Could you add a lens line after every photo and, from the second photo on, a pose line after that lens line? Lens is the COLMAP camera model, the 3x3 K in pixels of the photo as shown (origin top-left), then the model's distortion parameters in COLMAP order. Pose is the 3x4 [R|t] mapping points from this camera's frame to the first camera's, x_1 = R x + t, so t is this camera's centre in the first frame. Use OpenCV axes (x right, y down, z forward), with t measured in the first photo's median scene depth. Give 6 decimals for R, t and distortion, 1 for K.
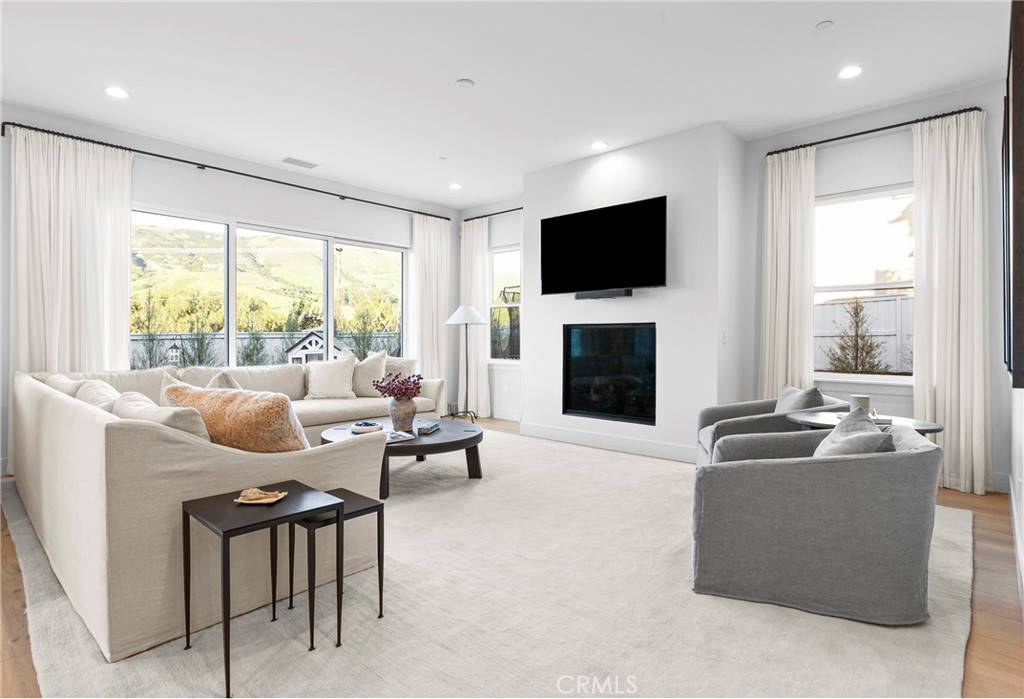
lens RADIAL K [[534.3, 0, 505.7], [0, 534.3, 346.9], [0, 0, 1]] dist [-0.002487, -0.000036]
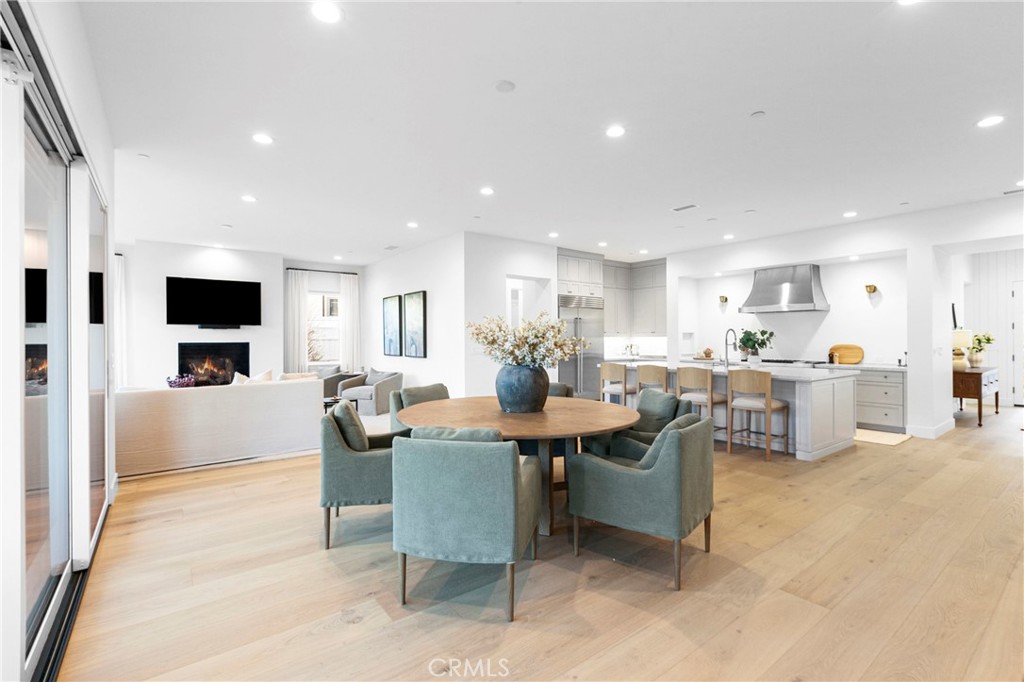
lens RADIAL K [[468.5, 0, 516.4], [0, 468.5, 336.8], [0, 0, 1]] dist [0.007595, -0.000456]
pose [[0.167026, 0.002497, 0.985949, -1.135138], [0.022082, 0.999736, -0.006273, -0.030182], [-0.985705, 0.022820, 0.166927, -0.248912]]
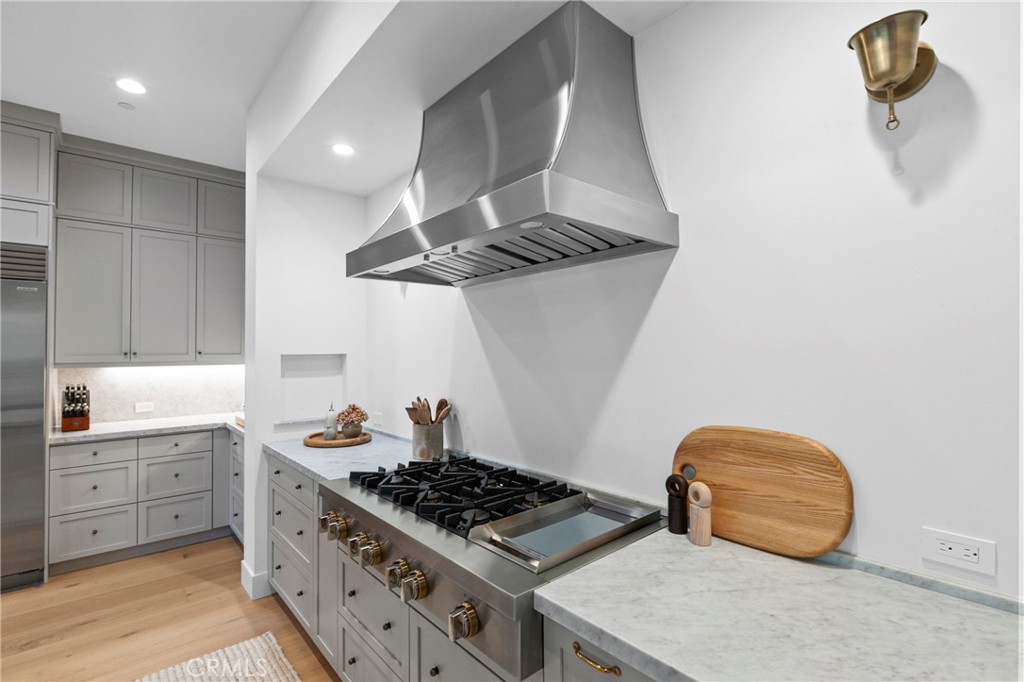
lens RADIAL K [[480.4, 0, 508.7], [0, 480.4, 340.0], [0, 0, 1]] dist [-0.005685, -0.000427]
pose [[0.109498, 0.021131, 0.993762, 0.086253], [0.029339, 0.999270, -0.024481, -0.038152], [-0.993554, 0.031837, 0.108798, -0.855003]]
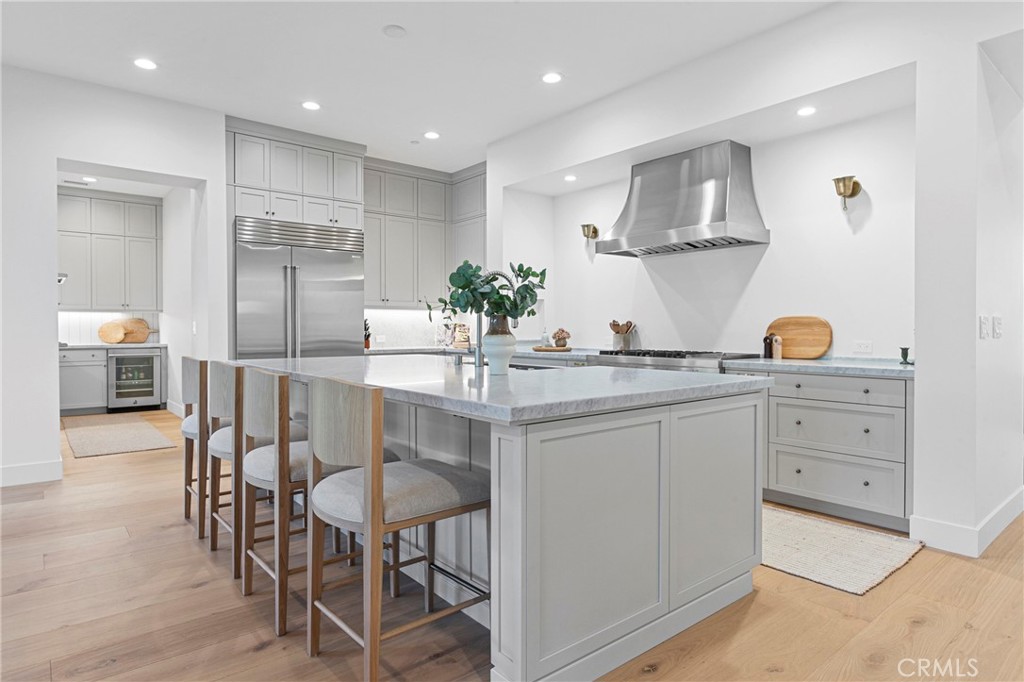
lens RADIAL K [[589.5, 0, 509.6], [0, 589.5, 334.6], [0, 0, 1]] dist [0.001102, 0.000208]
pose [[0.132589, -0.012746, 0.991089, -0.464249], [0.021722, 0.999715, 0.009951, 0.011973], [-0.990933, 0.020209, 0.132828, -0.679846]]
